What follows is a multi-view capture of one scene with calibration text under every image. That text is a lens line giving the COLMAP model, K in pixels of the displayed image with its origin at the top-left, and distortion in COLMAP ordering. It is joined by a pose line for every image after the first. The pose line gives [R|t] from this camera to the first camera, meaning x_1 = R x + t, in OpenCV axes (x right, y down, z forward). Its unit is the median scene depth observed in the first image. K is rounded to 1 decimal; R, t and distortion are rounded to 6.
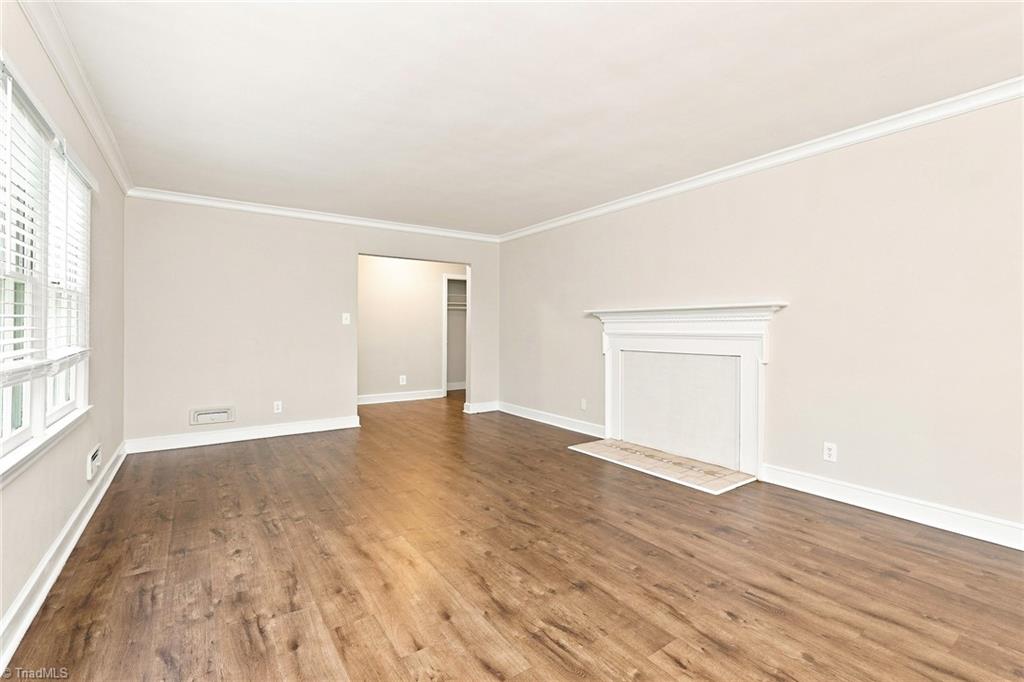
lens RADIAL K [[454.5, 0, 512.7], [0, 454.5, 333.4], [0, 0, 1]] dist [-0.001898, 0.000816]
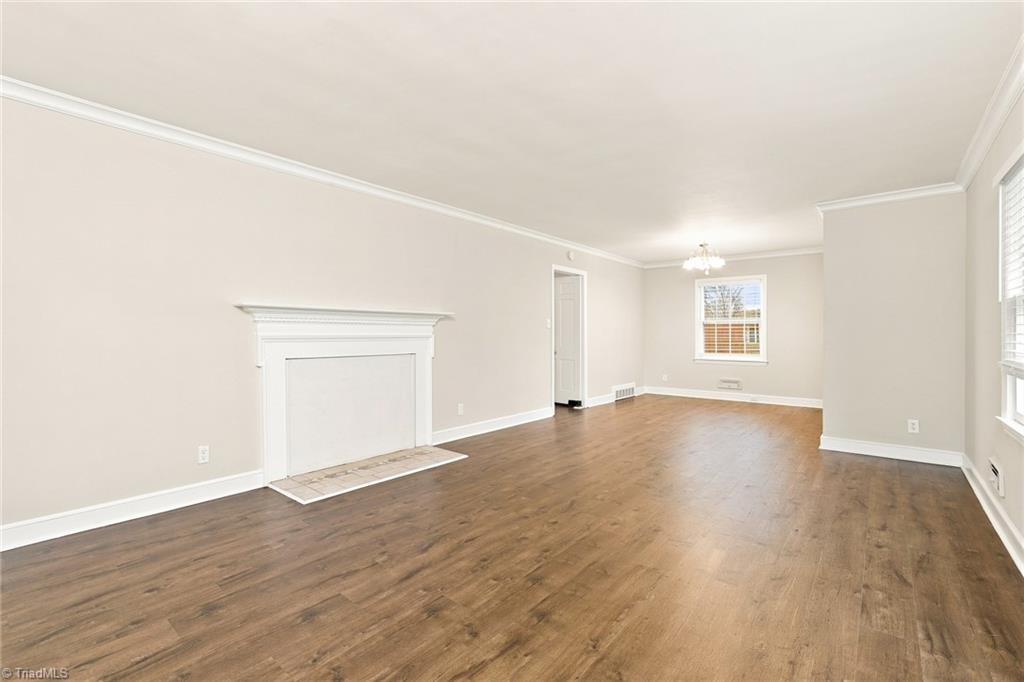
lens RADIAL K [[454.5, 0, 512.7], [0, 454.5, 333.4], [0, 0, 1]] dist [-0.001898, 0.000816]
pose [[-0.276422, -0.001430, 0.961035, -0.896351], [0.000414, 0.999999, 0.001607, -0.008815], [-0.961036, 0.000842, -0.276421, 1.280991]]
